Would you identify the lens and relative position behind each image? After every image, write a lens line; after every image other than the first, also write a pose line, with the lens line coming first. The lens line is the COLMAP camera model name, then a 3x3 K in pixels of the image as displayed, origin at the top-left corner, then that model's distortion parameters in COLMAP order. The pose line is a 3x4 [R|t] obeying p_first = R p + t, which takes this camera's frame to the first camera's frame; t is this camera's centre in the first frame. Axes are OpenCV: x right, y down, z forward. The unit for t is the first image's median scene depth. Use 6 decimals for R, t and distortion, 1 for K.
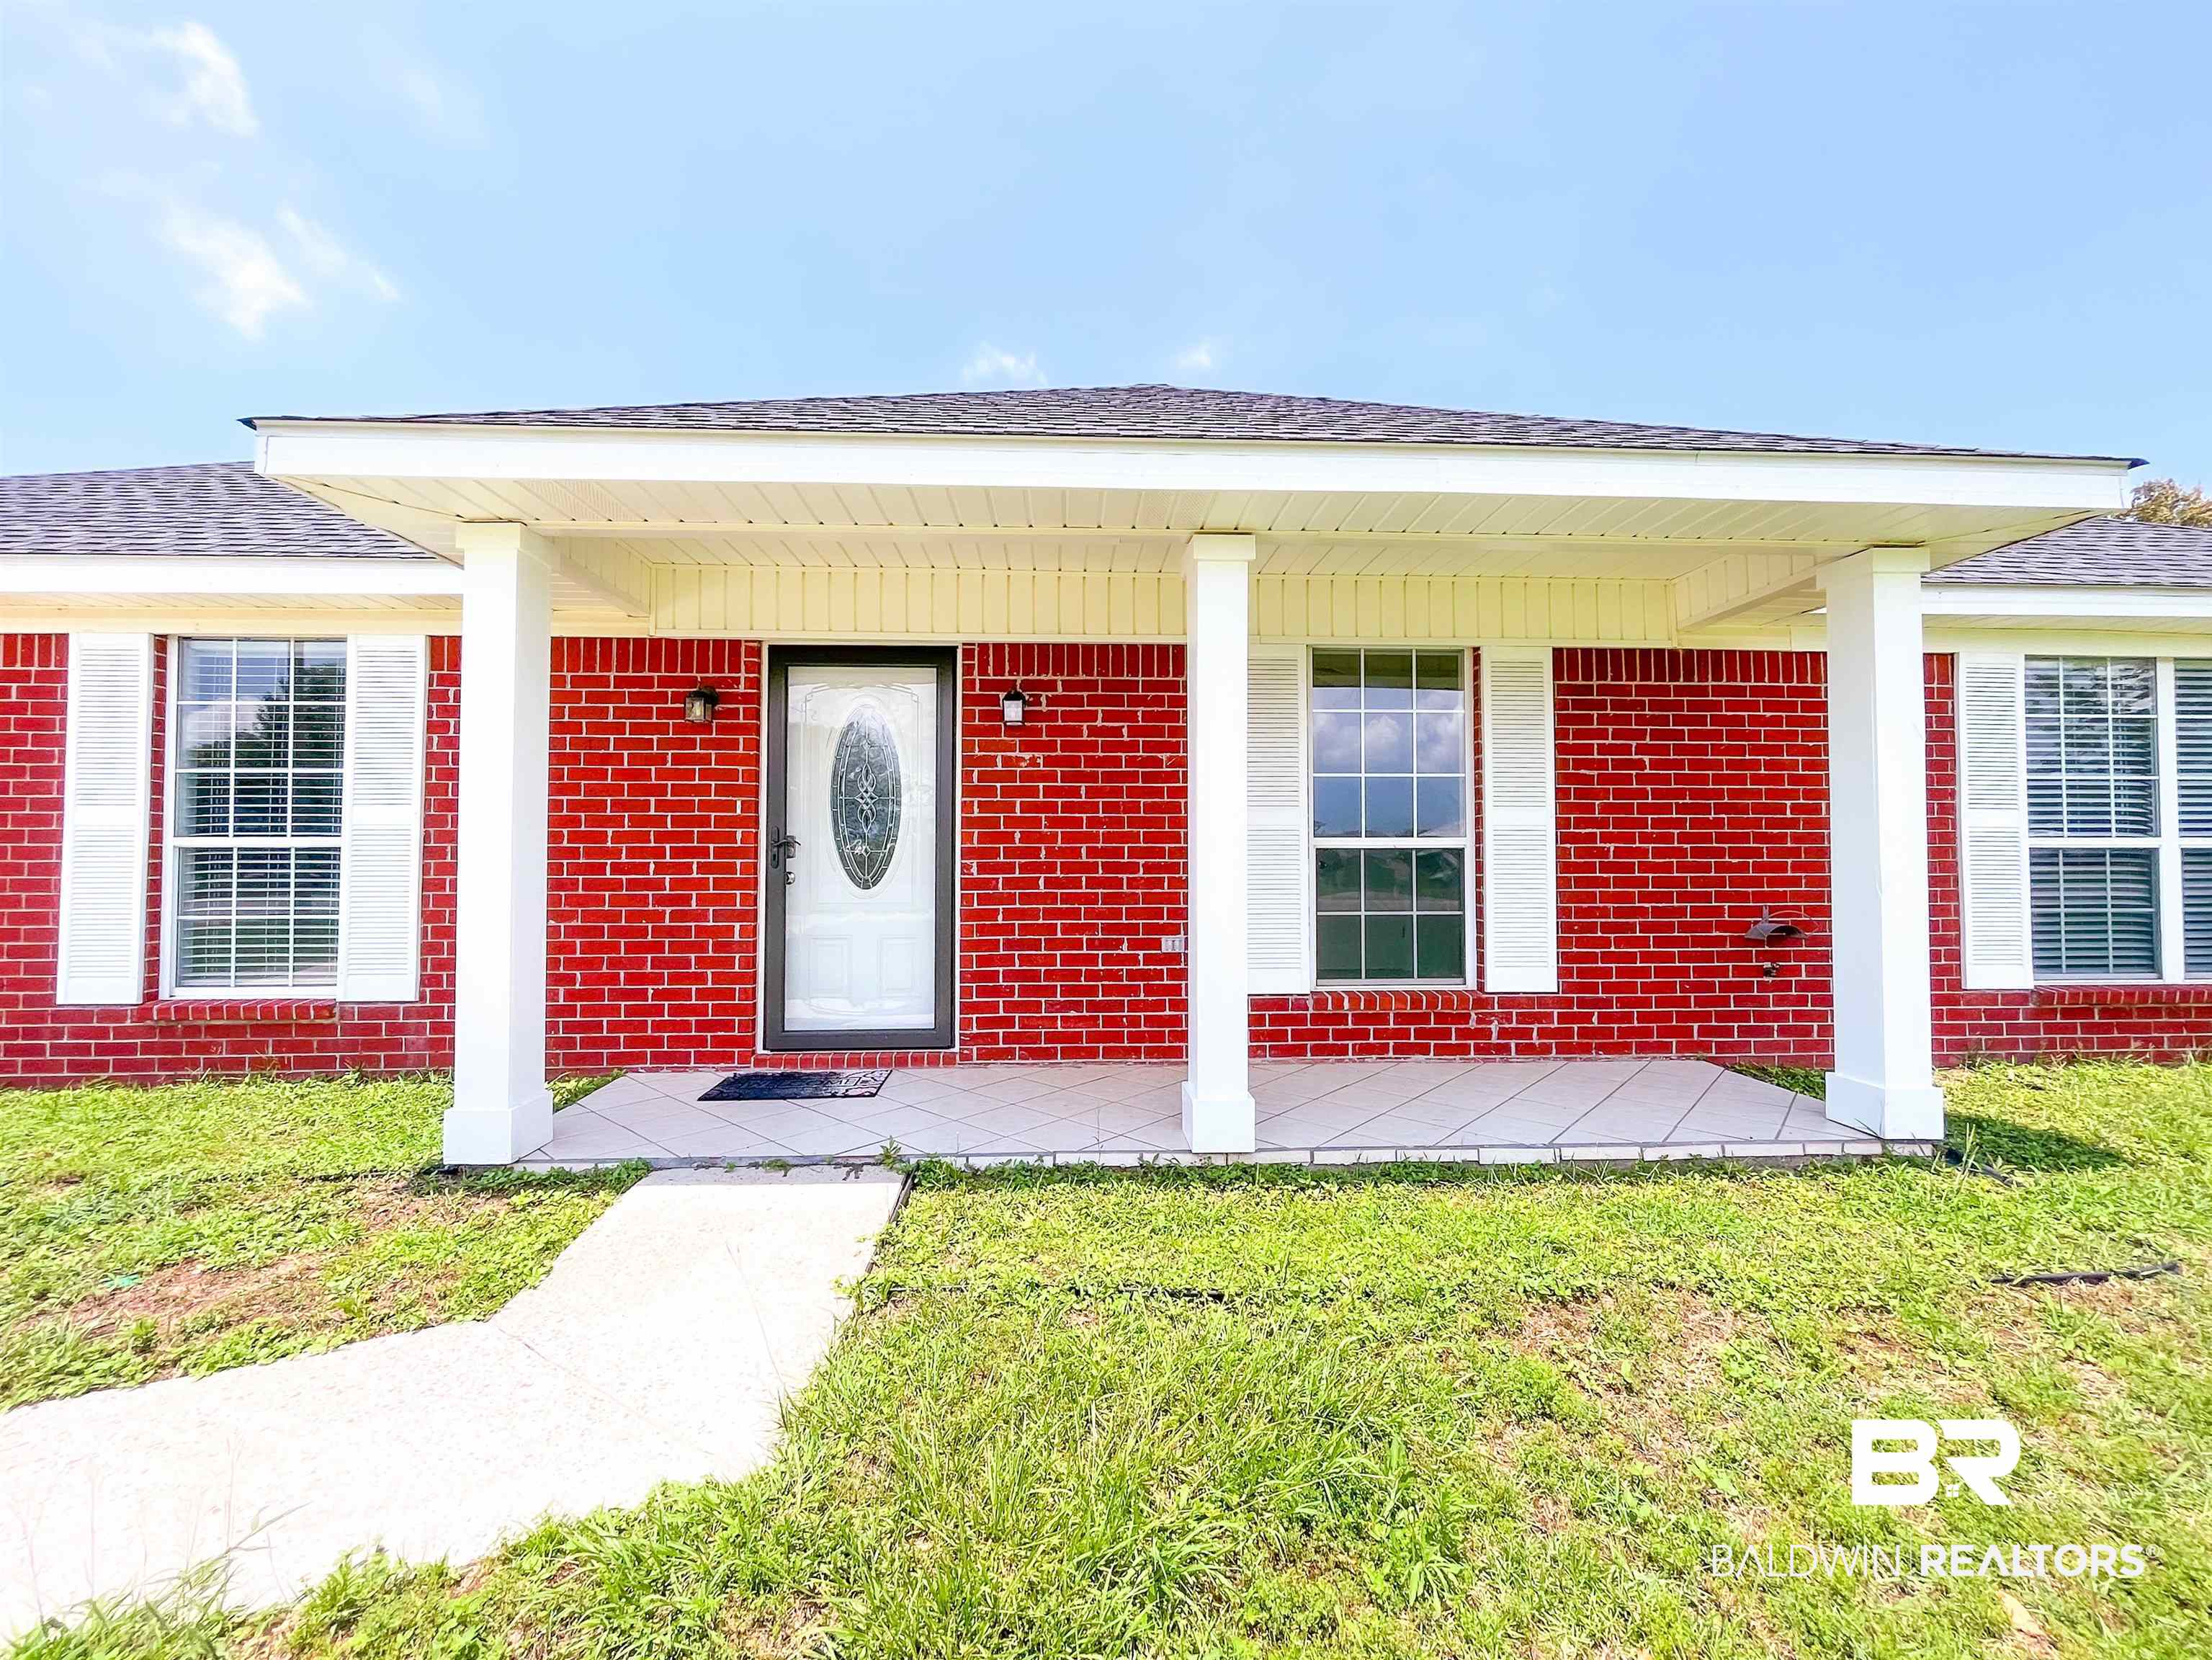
lens RADIAL K [[911.0, 0, 1106.0], [0, 911.0, 830.0], [0, 0, 1]] dist [-0.006610, 0.000180]
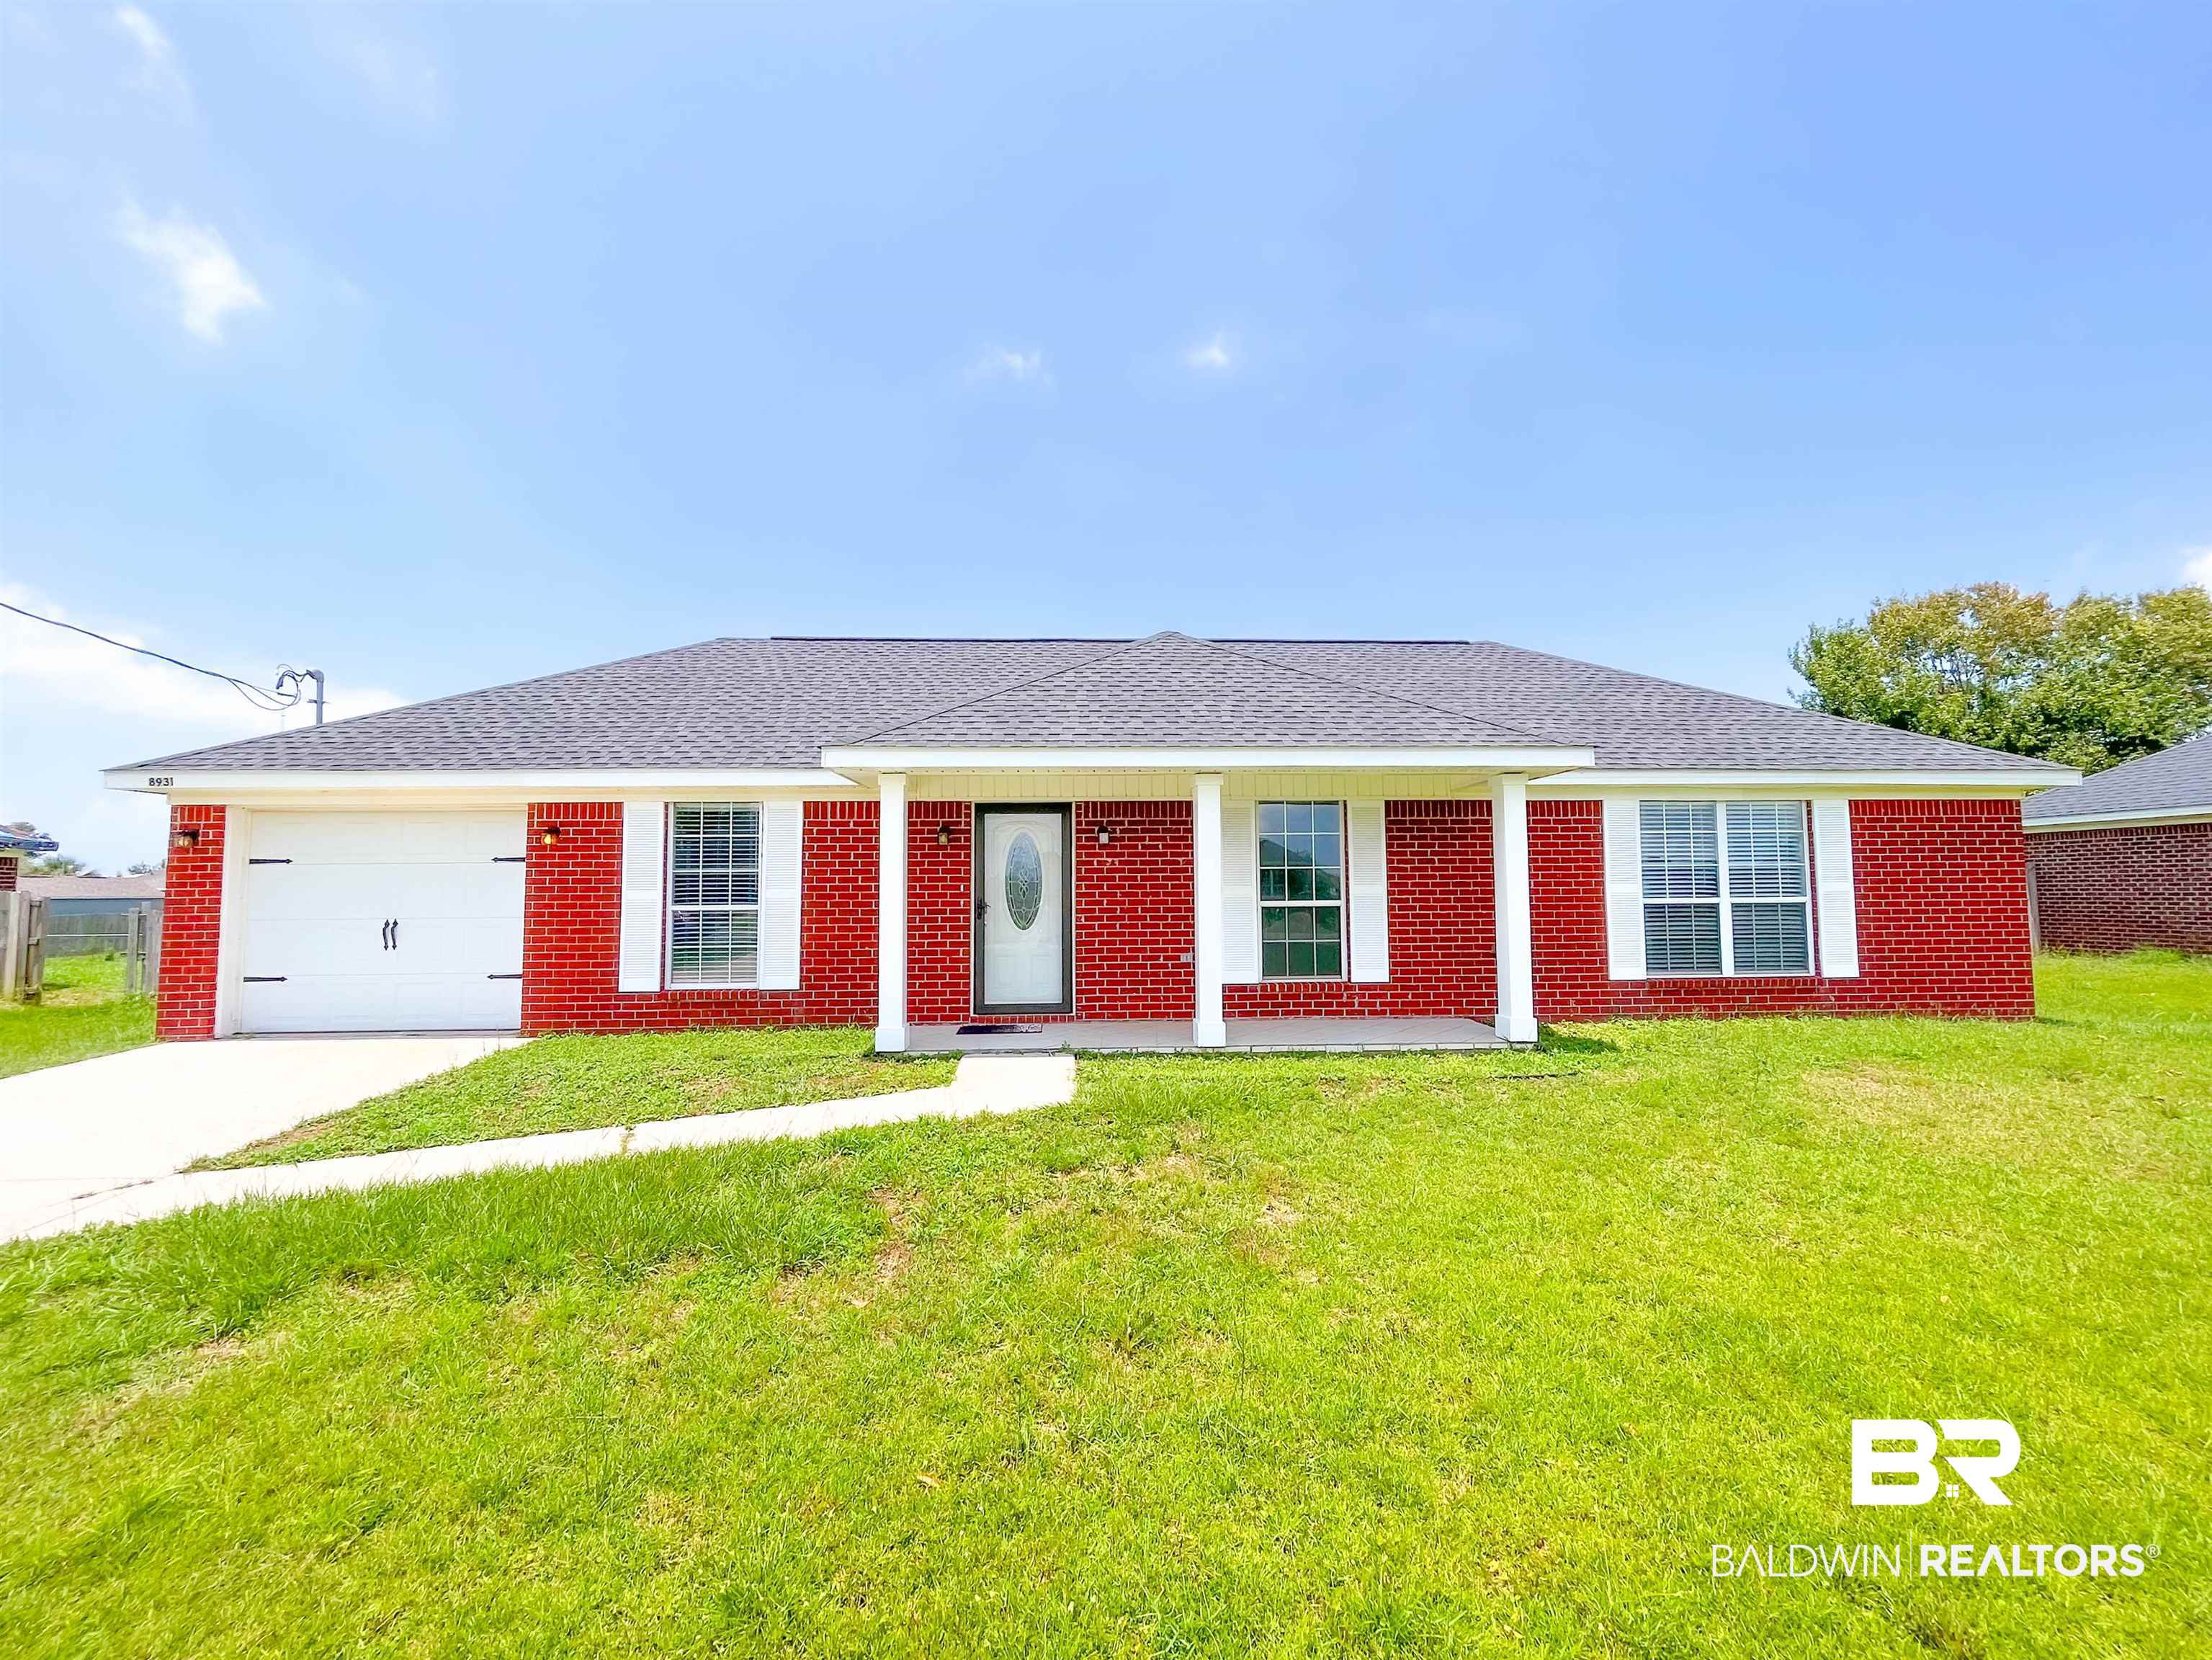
lens RADIAL K [[911.0, 0, 1106.0], [0, 911.0, 830.0], [0, 0, 1]] dist [-0.006610, 0.000180]
pose [[0.999979, -0.006338, -0.001187, -0.091751], [0.006289, 0.999278, -0.037470, -0.072427], [0.001423, 0.037461, 0.999297, -0.922113]]
